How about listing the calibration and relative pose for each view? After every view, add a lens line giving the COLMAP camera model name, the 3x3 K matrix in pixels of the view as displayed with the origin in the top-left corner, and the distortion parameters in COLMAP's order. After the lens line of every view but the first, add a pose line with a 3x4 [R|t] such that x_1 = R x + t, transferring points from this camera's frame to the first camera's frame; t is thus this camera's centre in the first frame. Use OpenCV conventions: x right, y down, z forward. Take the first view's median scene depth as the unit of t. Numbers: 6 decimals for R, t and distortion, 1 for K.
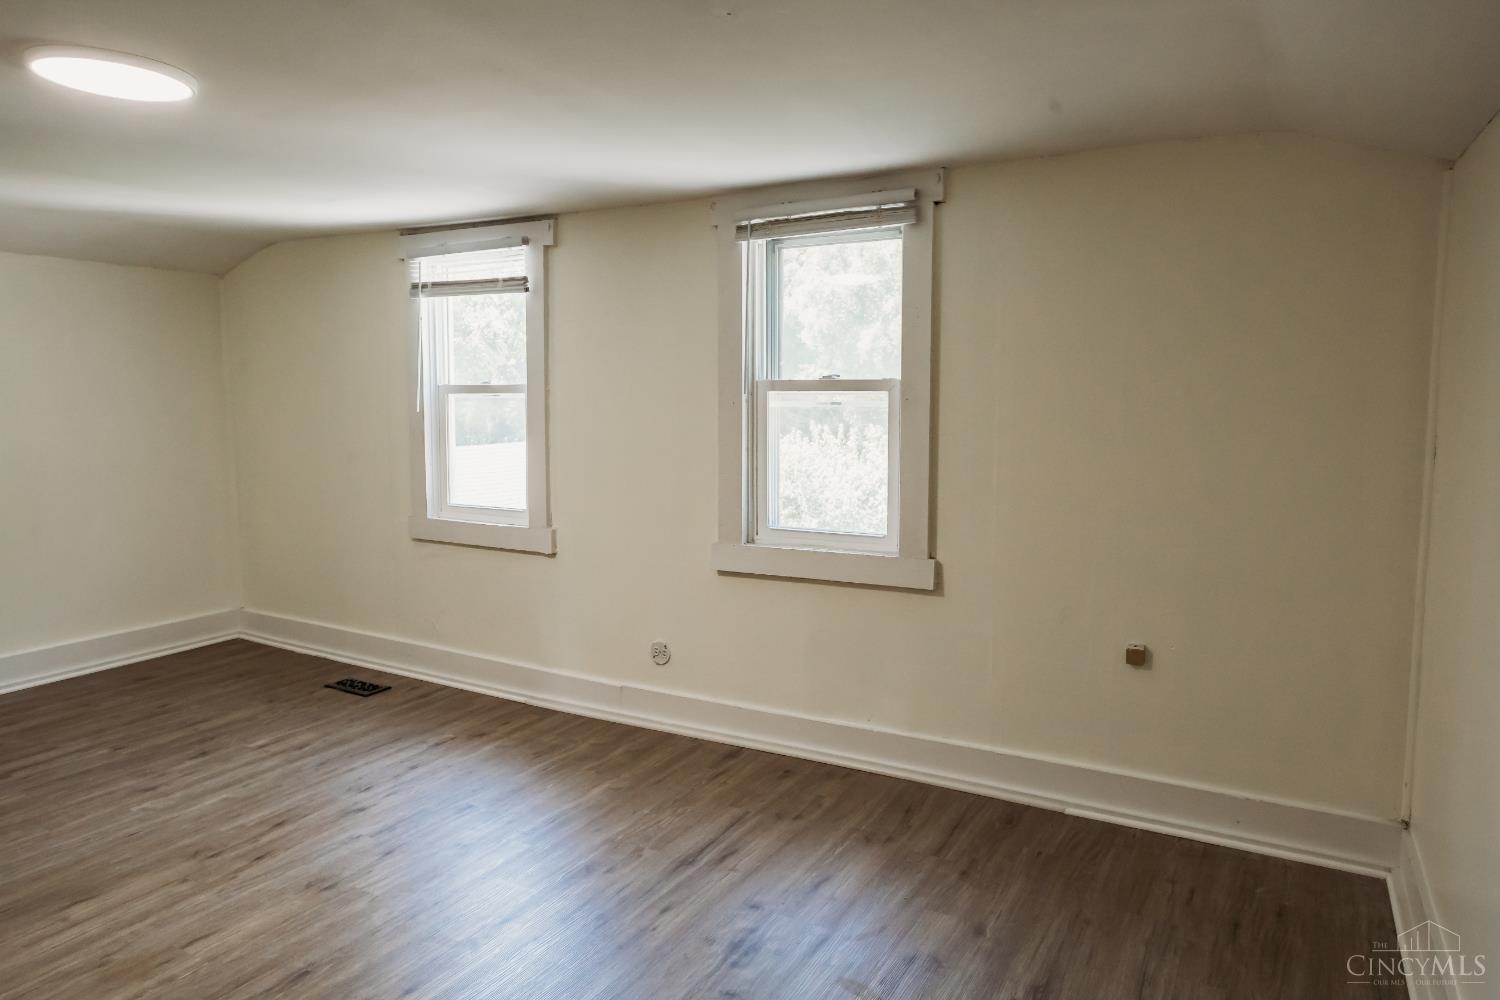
lens RADIAL K [[975.8, 0, 750.0], [0, 975.8, 500.0], [0, 0, 1]] dist [-0.008029, 0.042048]
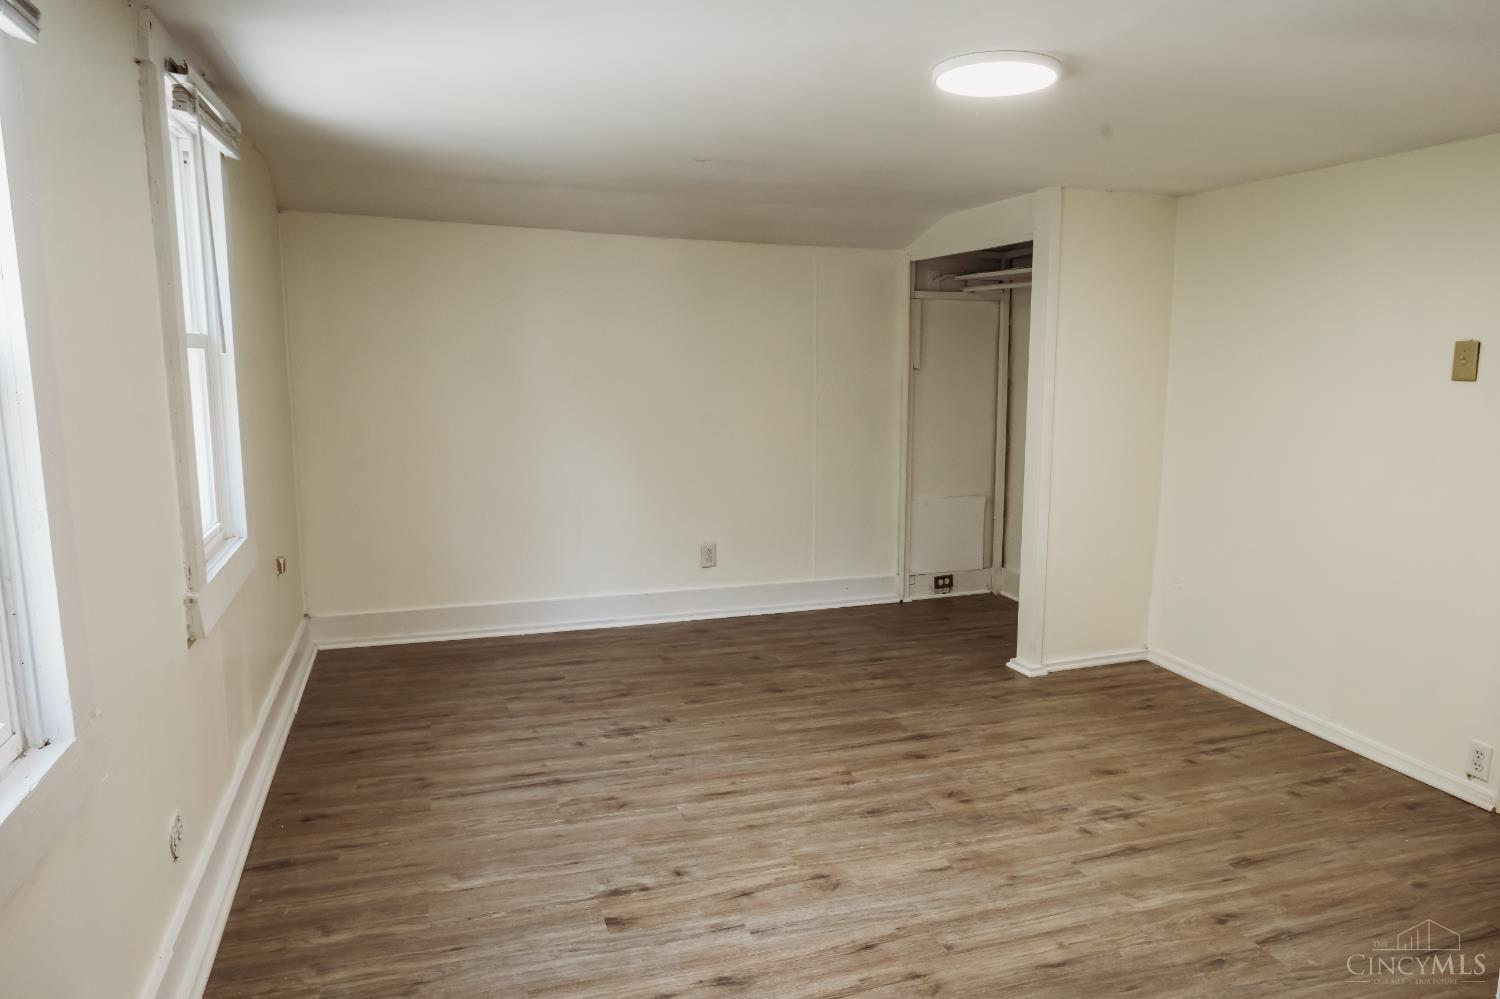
lens RADIAL K [[975.8, 0, 750.0], [0, 975.8, 499.5], [0, 0, 1]] dist [-0.008029, 0.042048]
pose [[-0.744305, -0.102389, 0.659944, -0.978357], [0.060921, 0.973648, 0.219769, -0.185538], [-0.665055, 0.203780, -0.718453, 1.663899]]
